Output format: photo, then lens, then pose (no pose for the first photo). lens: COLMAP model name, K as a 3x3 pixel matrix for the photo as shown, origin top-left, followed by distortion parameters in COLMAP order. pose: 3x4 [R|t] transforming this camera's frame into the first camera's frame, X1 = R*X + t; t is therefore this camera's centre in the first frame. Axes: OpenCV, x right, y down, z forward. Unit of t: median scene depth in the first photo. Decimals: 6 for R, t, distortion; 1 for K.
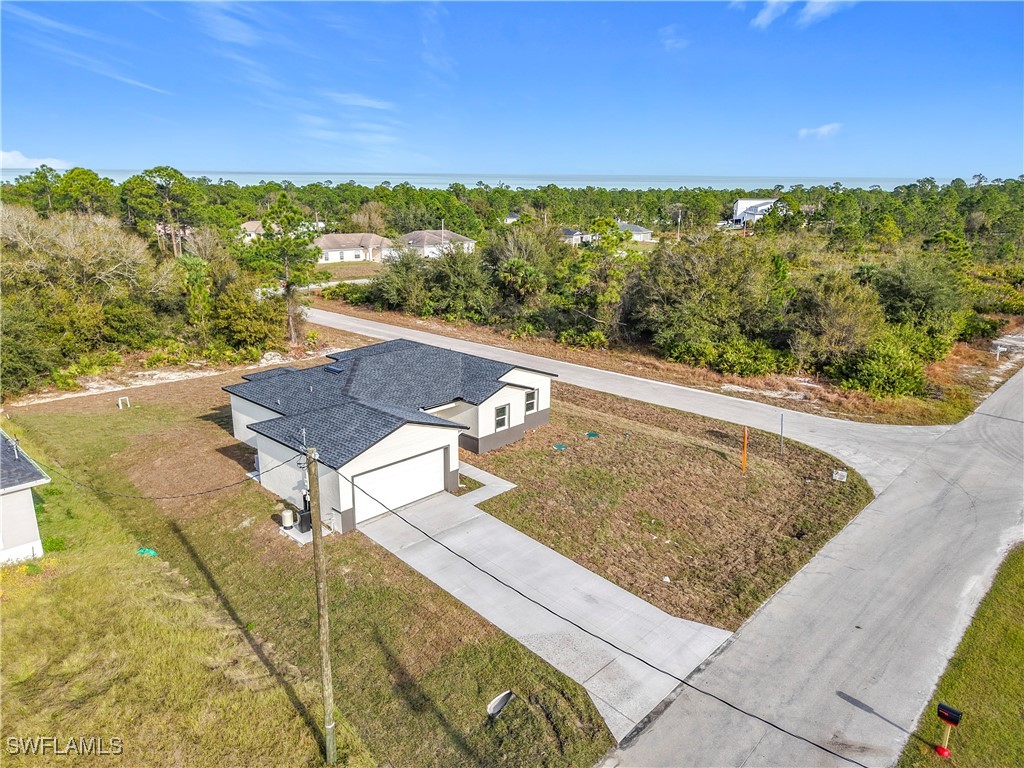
lens RADIAL K [[693.0, 0, 512.0], [0, 693.0, 384.0], [0, 0, 1]] dist [0.035870, -0.045110]
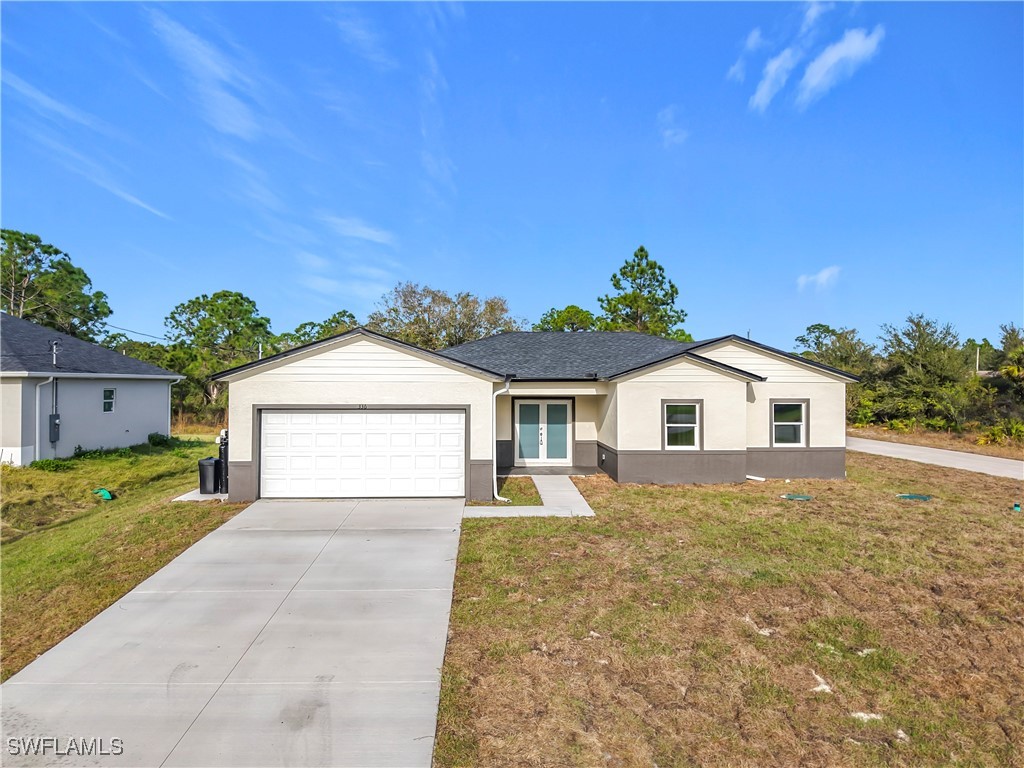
lens RADIAL K [[701.0, 0, 499.4], [0, 701.0, 381.4], [0, 0, 1]] dist [0.033739, -0.049844]
pose [[0.705795, -0.022030, -0.708073, 0.243749], [-0.173148, 0.963837, -0.202578, 0.137711], [0.686930, 0.265580, 0.676457, 0.514252]]
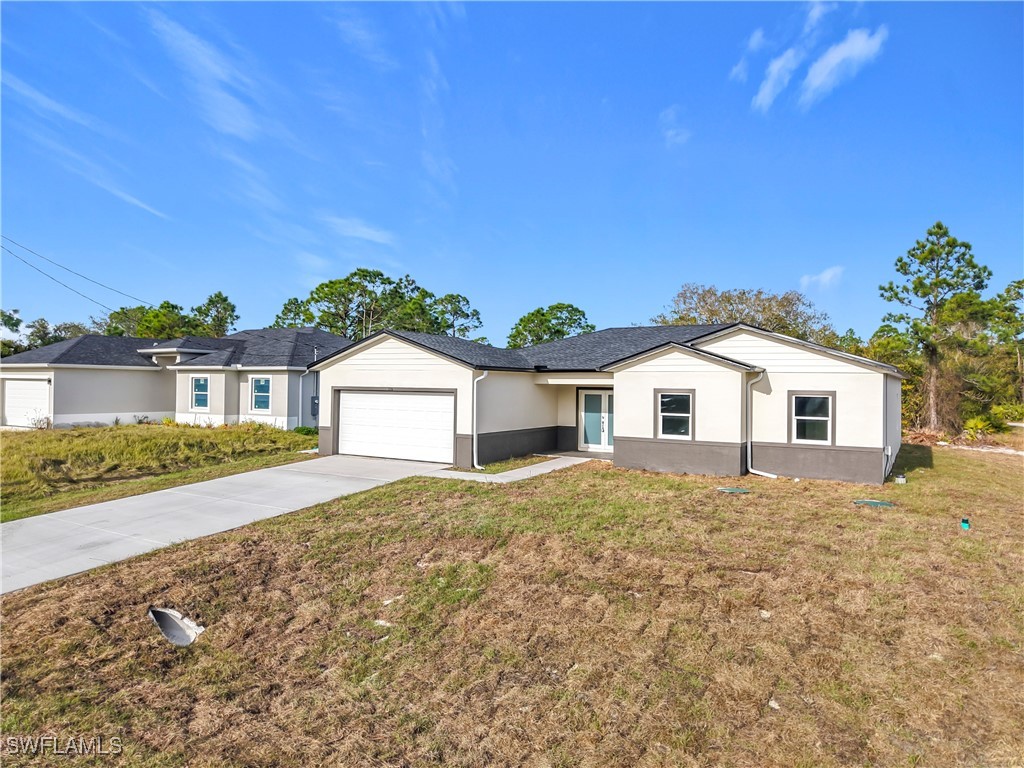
lens RADIAL K [[677.3, 0, 487.7], [0, 677.3, 384.9], [0, 0, 1]] dist [0.031955, -0.001442]
pose [[0.189743, -0.018245, -0.981664, 0.429914], [-0.267423, 0.961066, -0.069551, 0.094203], [0.944713, 0.275717, 0.177477, 0.726323]]
